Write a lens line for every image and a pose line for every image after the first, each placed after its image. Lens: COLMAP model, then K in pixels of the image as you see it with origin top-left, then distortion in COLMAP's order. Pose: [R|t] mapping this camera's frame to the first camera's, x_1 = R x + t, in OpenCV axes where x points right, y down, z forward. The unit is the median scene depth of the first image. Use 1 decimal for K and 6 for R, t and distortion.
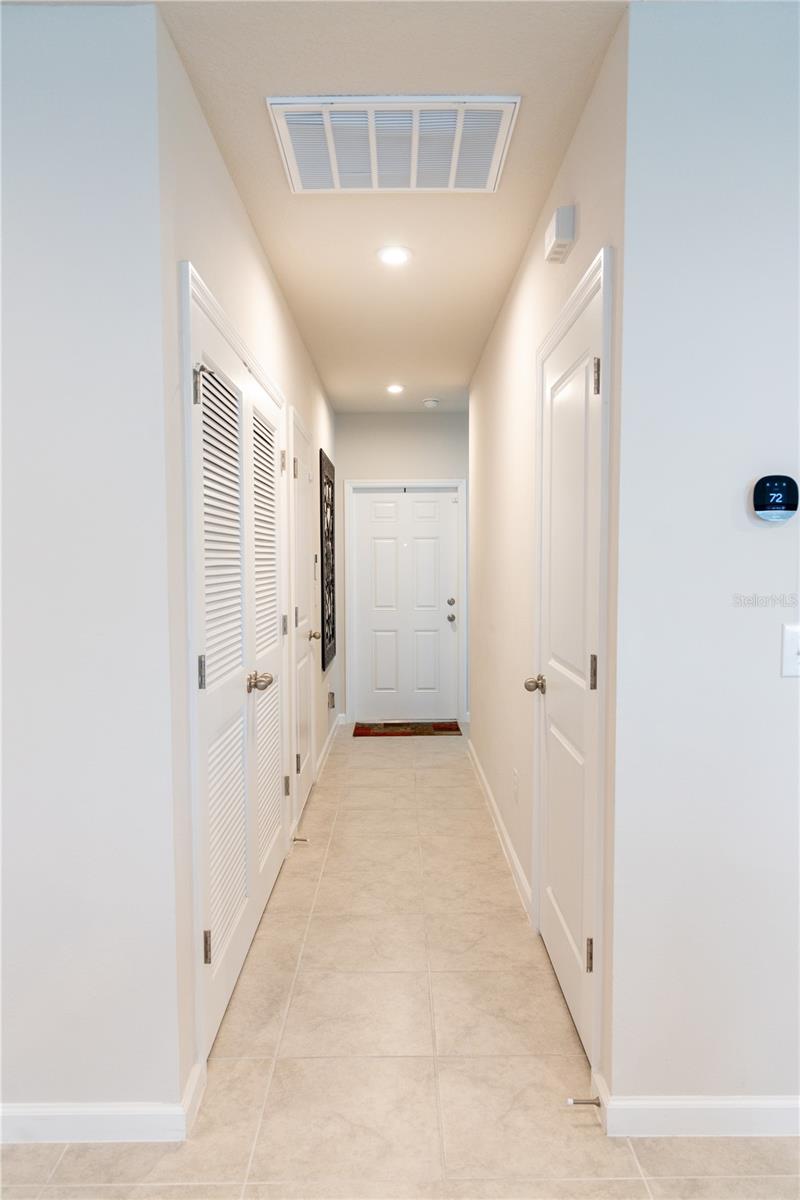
lens RADIAL K [[788.7, 0, 400.0], [0, 788.7, 600.0], [0, 0, 1]] dist [0.000819, 0.000334]
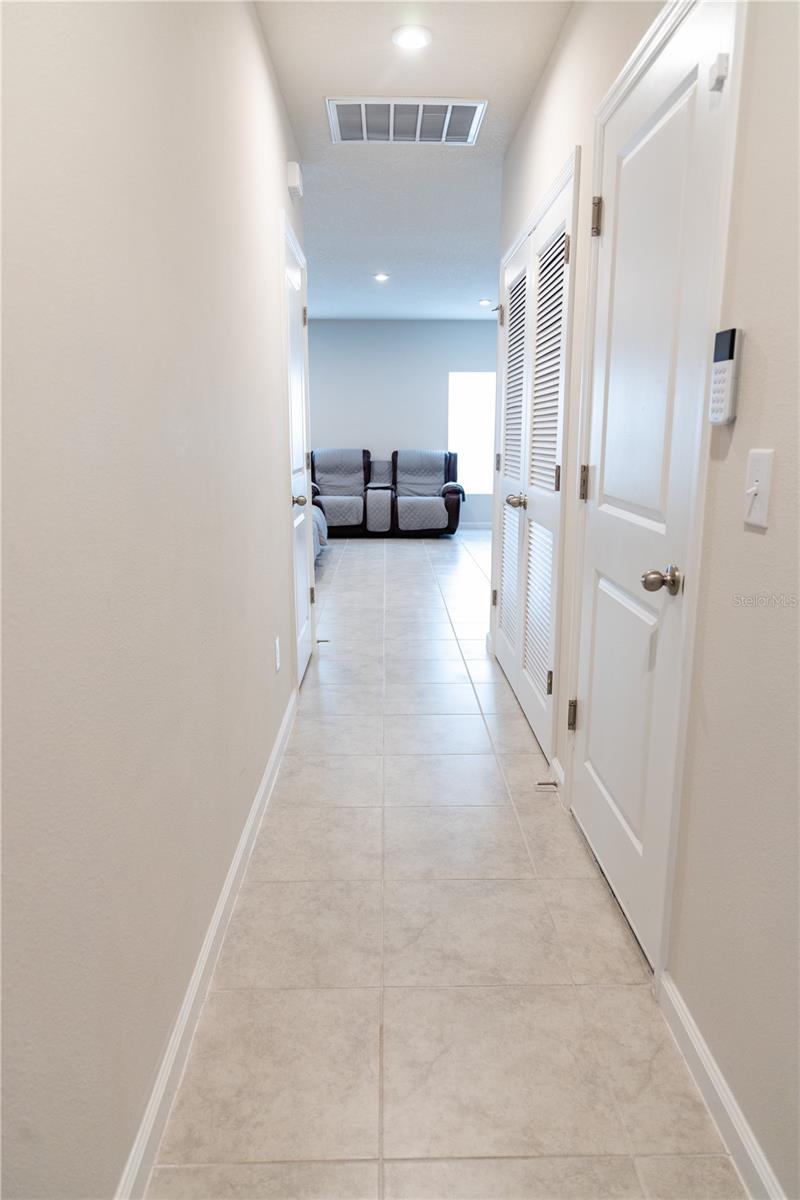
lens RADIAL K [[788.7, 0, 400.0], [0, 788.7, 600.0], [0, 0, 1]] dist [0.000819, 0.000334]
pose [[-0.999798, 0.007223, -0.018729, 0.021578], [0.002100, 0.965534, 0.260269, -0.047997], [0.019964, 0.260177, -0.965354, 1.588632]]
